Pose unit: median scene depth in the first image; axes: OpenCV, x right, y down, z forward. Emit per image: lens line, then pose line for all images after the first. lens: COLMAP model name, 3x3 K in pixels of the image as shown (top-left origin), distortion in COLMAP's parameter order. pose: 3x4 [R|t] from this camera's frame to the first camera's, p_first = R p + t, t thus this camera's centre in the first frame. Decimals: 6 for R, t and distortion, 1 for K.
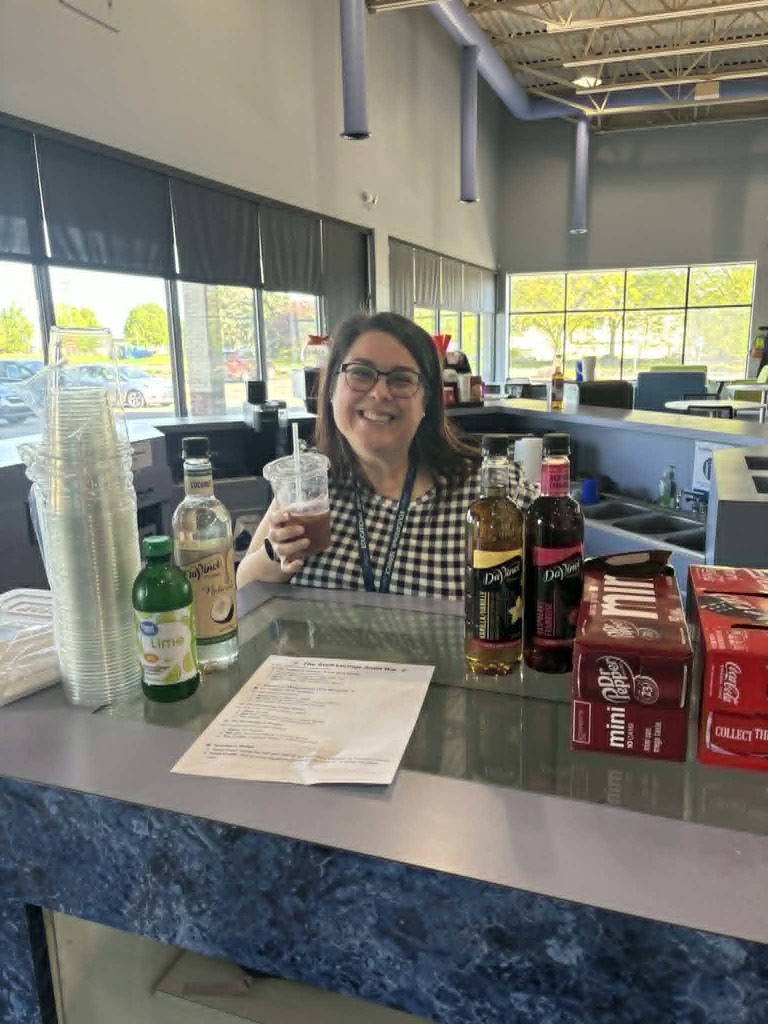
lens RADIAL K [[775.5, 0, 379.1], [0, 775.5, 509.0], [0, 0, 1]] dist [0.047496, -0.058403]
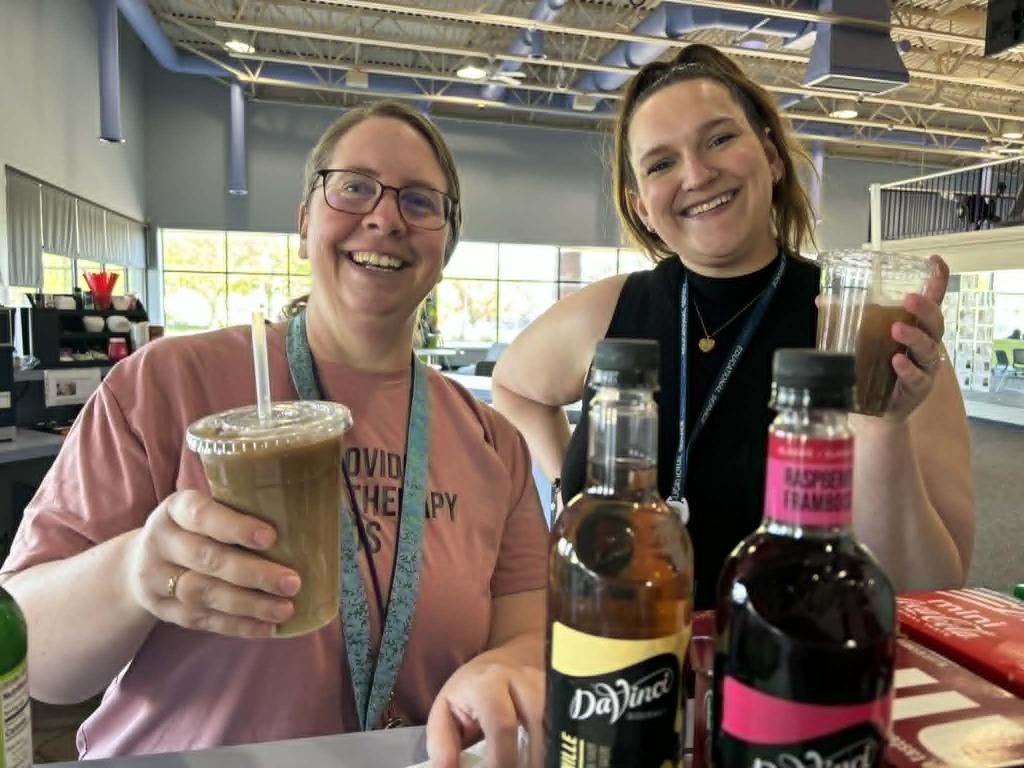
lens RADIAL K [[775.5, 0, 510.1], [0, 775.5, 382.4], [0, 0, 1]] dist [0.047496, -0.058403]
pose [[0.830637, -0.012736, 0.556669, -0.092765], [0.079247, 0.992266, -0.095546, -0.039568], [-0.551147, 0.123478, 0.825221, 0.686590]]
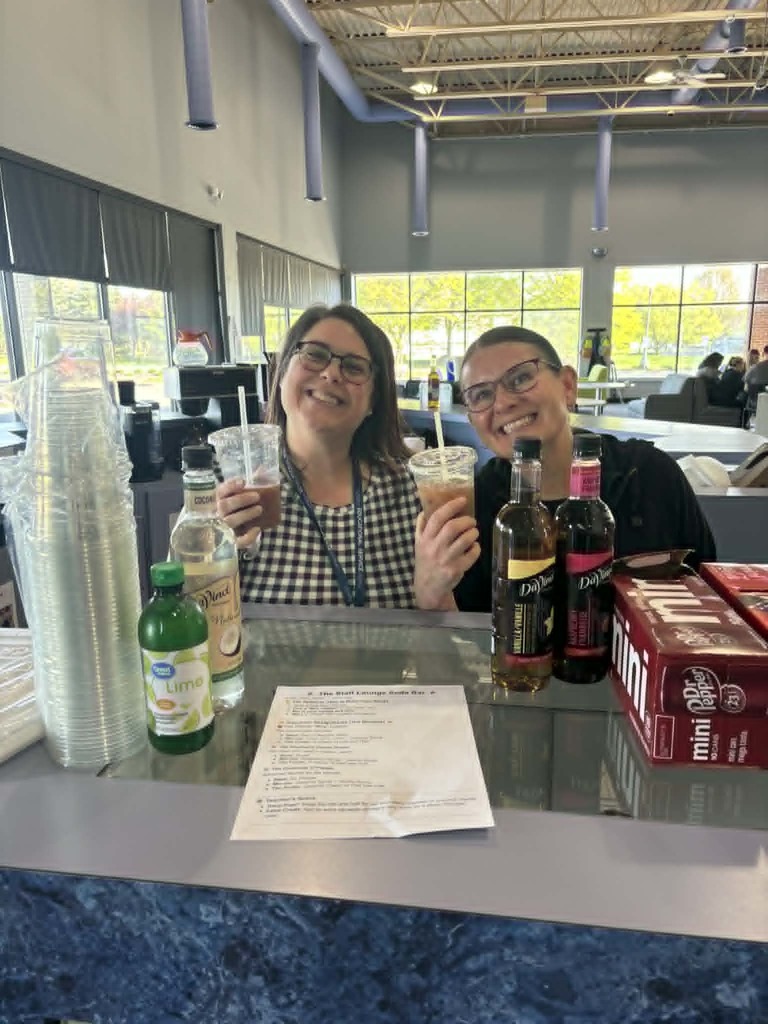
lens RADIAL K [[775.5, 0, 375.5], [0, 775.5, 508.4], [0, 0, 1]] dist [0.047496, -0.058403]
pose [[0.980479, -0.036081, 0.193287, -0.210476], [0.036023, 0.999344, 0.003814, -0.018066], [-0.193297, 0.003224, 0.981135, 0.106745]]
